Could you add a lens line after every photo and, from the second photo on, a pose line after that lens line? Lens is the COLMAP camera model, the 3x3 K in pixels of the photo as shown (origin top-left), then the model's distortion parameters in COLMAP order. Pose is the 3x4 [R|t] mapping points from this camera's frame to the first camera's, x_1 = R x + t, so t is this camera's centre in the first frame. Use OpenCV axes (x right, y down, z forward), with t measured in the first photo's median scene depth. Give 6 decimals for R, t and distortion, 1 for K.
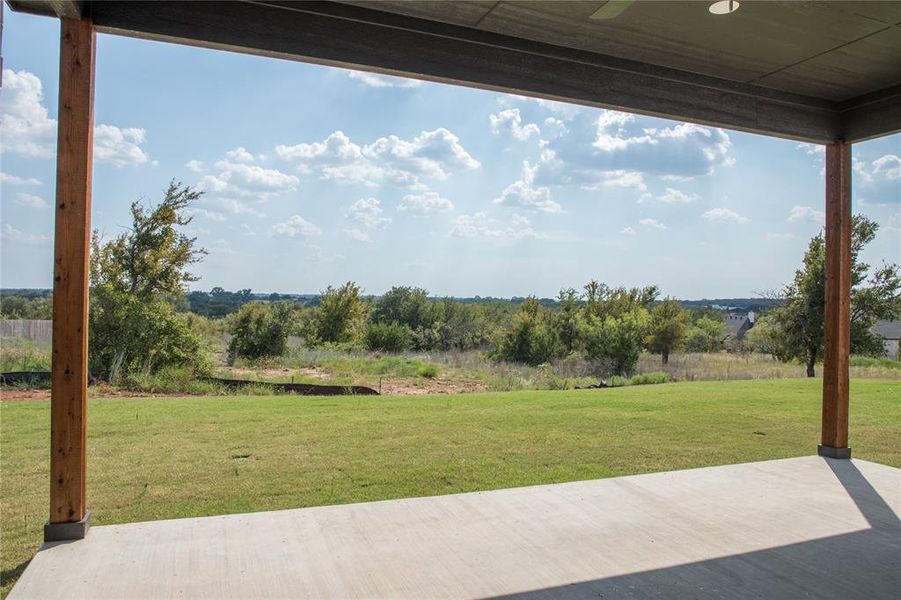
lens RADIAL K [[626.6, 0, 450.1], [0, 626.6, 299.3], [0, 0, 1]] dist [-0.045306, 0.008891]
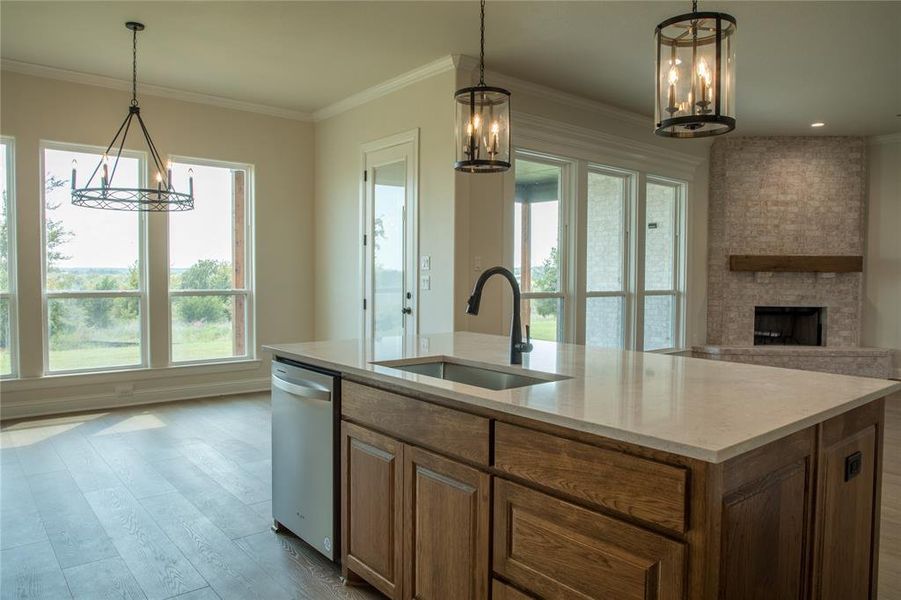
lens RADIAL K [[626.6, 0, 451.6], [0, 626.6, 299.5], [0, 0, 1]] dist [-0.045306, 0.008891]
pose [[0.949678, -0.026339, 0.312119, -0.092830], [0.011494, 0.998718, 0.049306, -0.003638], [-0.313017, -0.043237, 0.948763, -0.294217]]
